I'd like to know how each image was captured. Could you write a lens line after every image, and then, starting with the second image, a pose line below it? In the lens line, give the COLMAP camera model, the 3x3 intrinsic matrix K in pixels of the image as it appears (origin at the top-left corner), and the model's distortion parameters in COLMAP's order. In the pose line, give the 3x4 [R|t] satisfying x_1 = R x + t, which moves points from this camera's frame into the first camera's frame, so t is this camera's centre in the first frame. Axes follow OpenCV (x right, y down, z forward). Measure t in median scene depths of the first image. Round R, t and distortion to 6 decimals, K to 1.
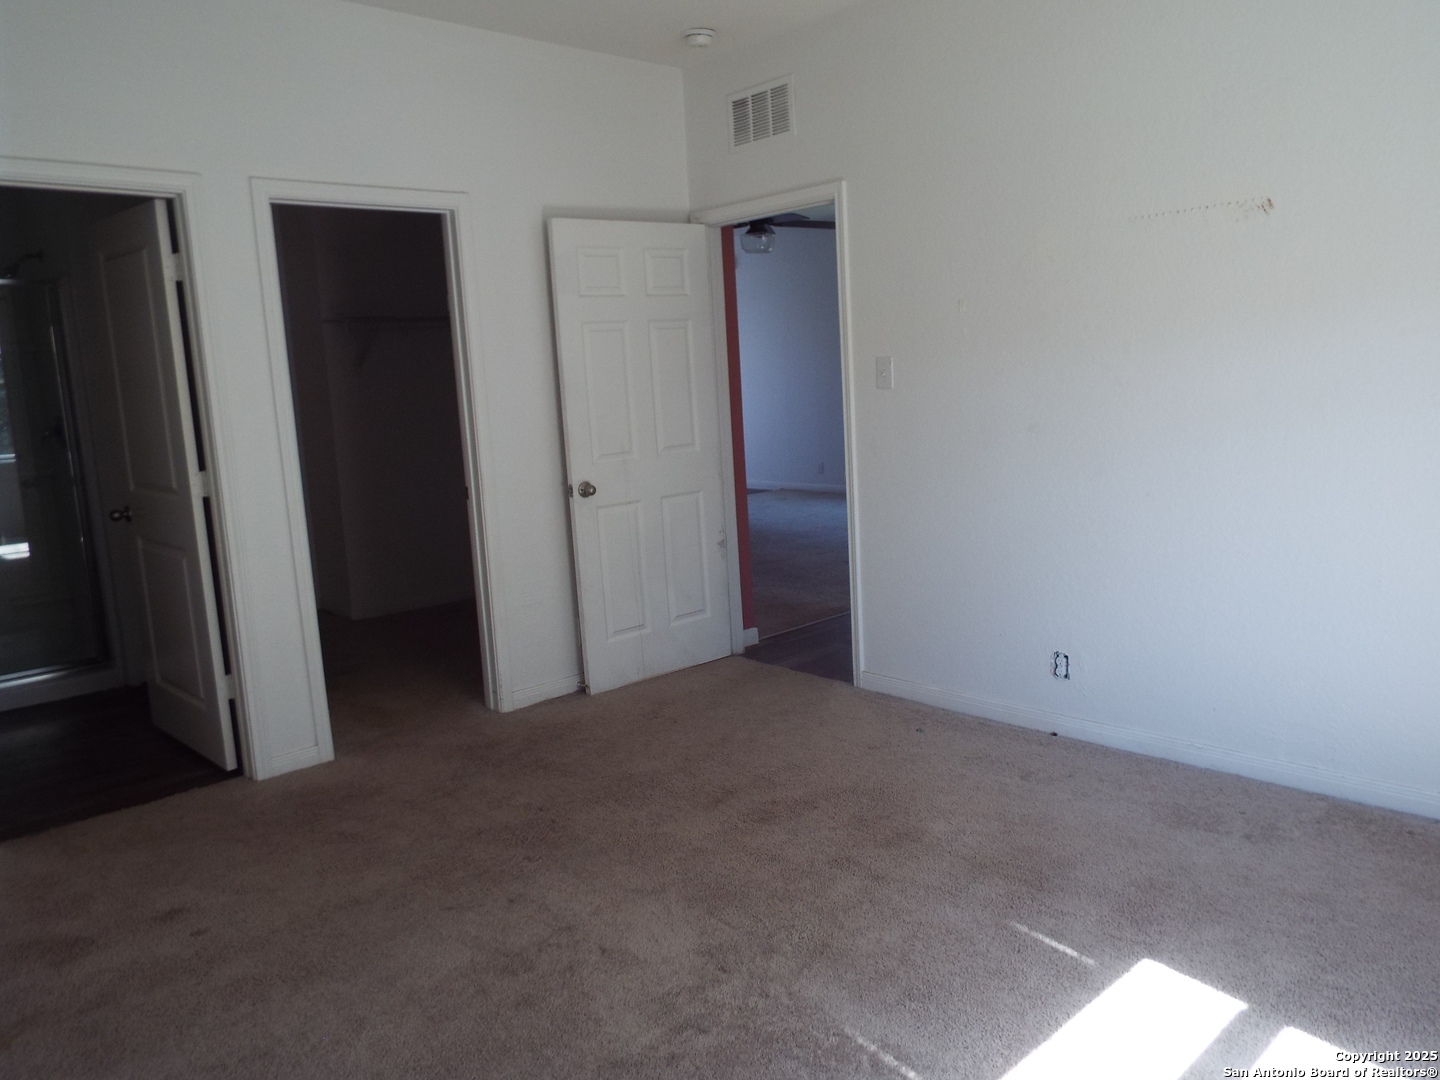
lens RADIAL K [[1054.5, 0, 720.0], [0, 1054.5, 540.0], [0, 0, 1]] dist [-0.096145, 0.005275]
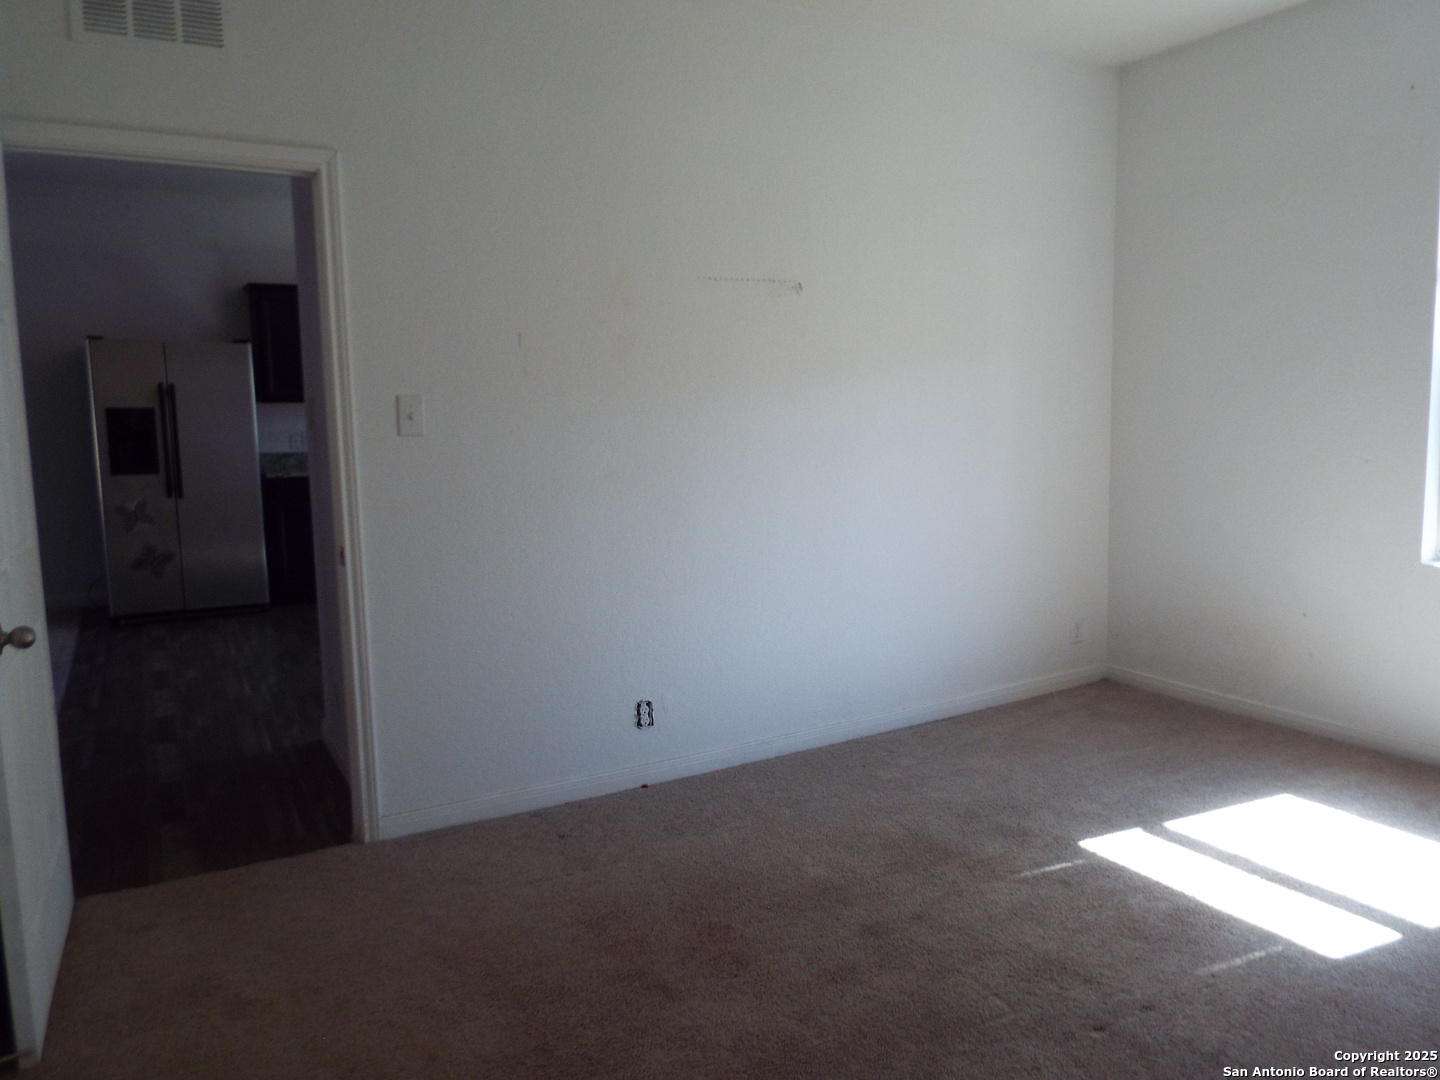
lens RADIAL K [[1010.0, 0, 720.0], [0, 1010.0, 540.0], [0, 0, 1]] dist [-0.083475, 0.051959]
pose [[0.207697, -0.061702, 0.976245, -0.663709], [0.164377, 0.986018, 0.027348, -0.064805], [-0.964283, 0.154792, 0.214936, 0.805252]]
